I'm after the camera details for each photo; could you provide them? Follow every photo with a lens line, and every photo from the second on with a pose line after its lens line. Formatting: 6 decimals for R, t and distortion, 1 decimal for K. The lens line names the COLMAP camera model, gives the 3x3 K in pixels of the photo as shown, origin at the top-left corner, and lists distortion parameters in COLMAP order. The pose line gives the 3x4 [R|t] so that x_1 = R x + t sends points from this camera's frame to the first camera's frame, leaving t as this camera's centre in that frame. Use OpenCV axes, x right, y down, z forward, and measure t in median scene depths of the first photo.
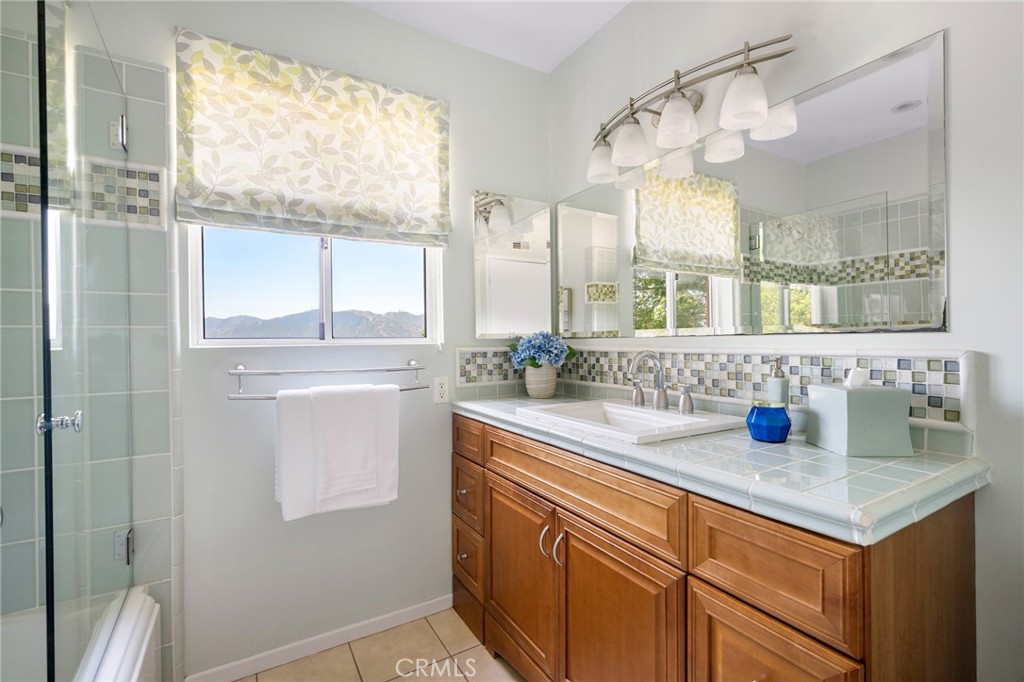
lens RADIAL K [[455.7, 0, 514.6], [0, 455.7, 338.6], [0, 0, 1]] dist [0.002161, -0.001058]
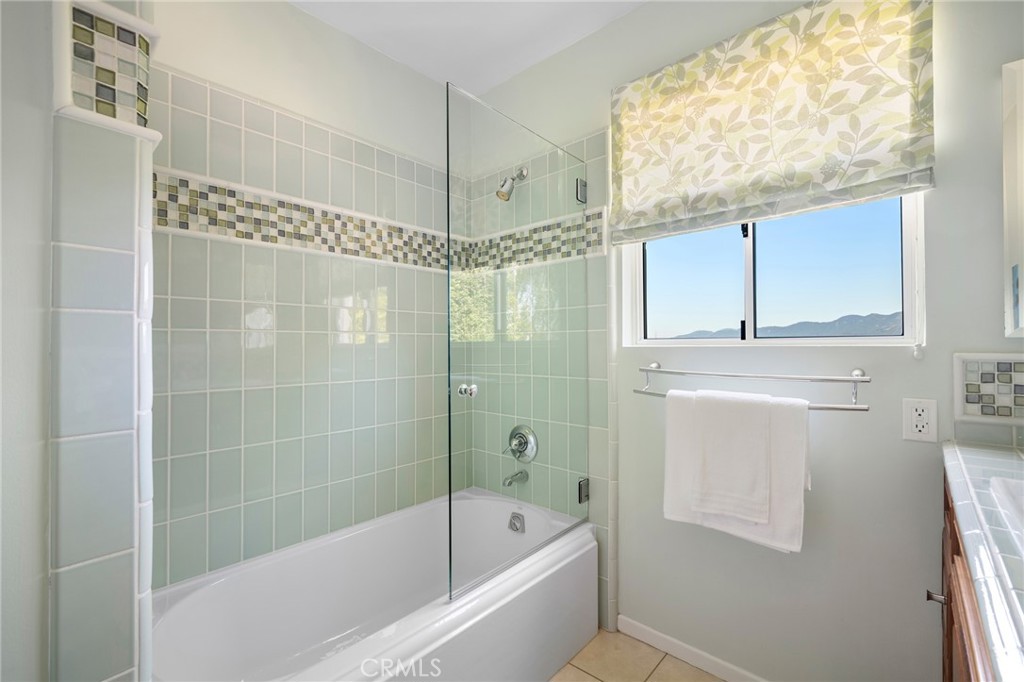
lens RADIAL K [[435.5, 0, 516.5], [0, 435.5, 344.6], [0, 0, 1]] dist [0.001499, -0.000680]
pose [[0.301578, 0.004386, -0.953431, 0.283586], [-0.000703, 0.999990, 0.004378, 0.008689], [0.953441, -0.000650, 0.301578, 0.344517]]
